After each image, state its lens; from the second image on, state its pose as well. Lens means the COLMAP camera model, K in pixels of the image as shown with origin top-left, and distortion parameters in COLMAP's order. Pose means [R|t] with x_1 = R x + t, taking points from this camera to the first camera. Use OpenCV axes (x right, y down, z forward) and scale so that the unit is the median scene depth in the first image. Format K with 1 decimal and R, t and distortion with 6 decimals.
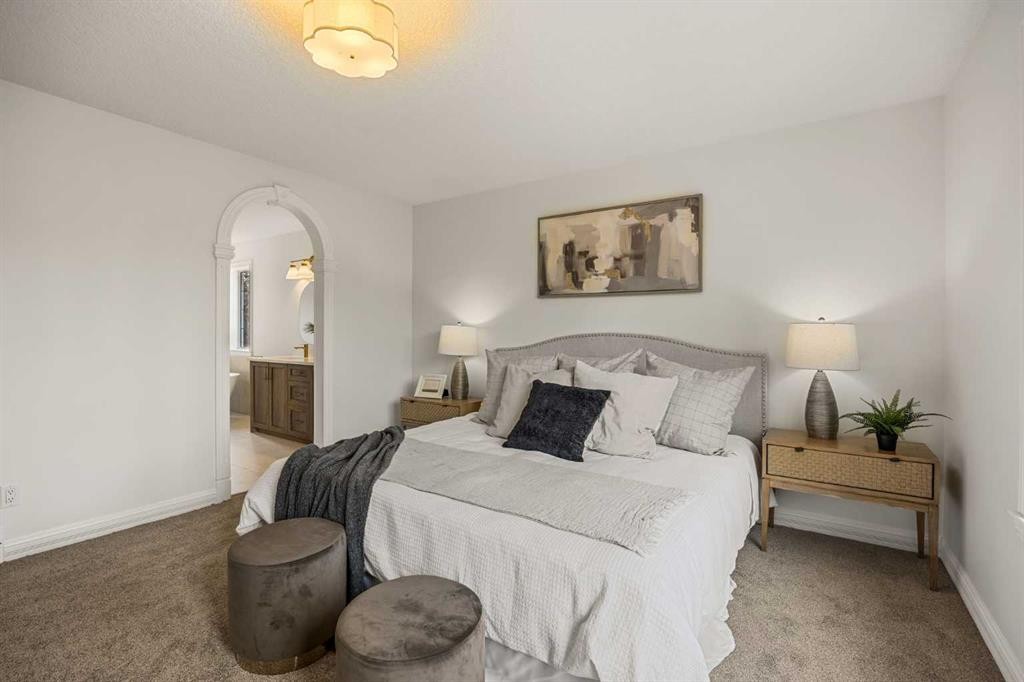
lens RADIAL K [[413.7, 0, 510.8], [0, 413.7, 333.4], [0, 0, 1]] dist [-0.003791, -0.000064]
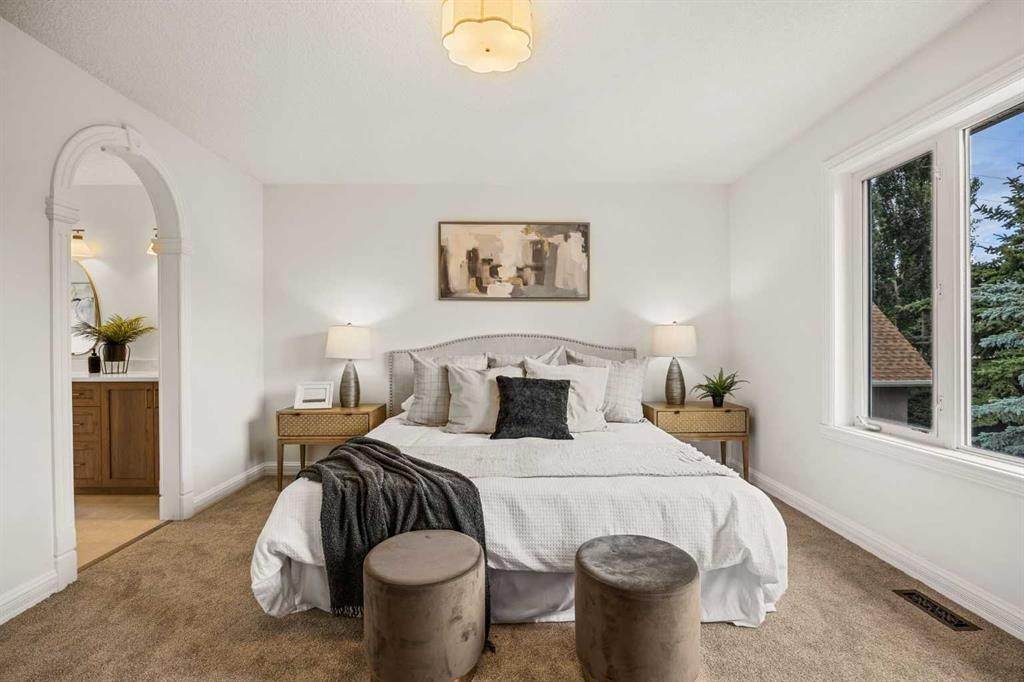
lens RADIAL K [[409.1, 0, 505.8], [0, 409.1, 340.4], [0, 0, 1]] dist [0.000253, -0.000008]
pose [[0.853881, -0.011246, 0.520347, -0.370756], [0.008491, 0.999934, 0.007678, 0.008966], [-0.520399, -0.002137, 0.853921, 0.058195]]
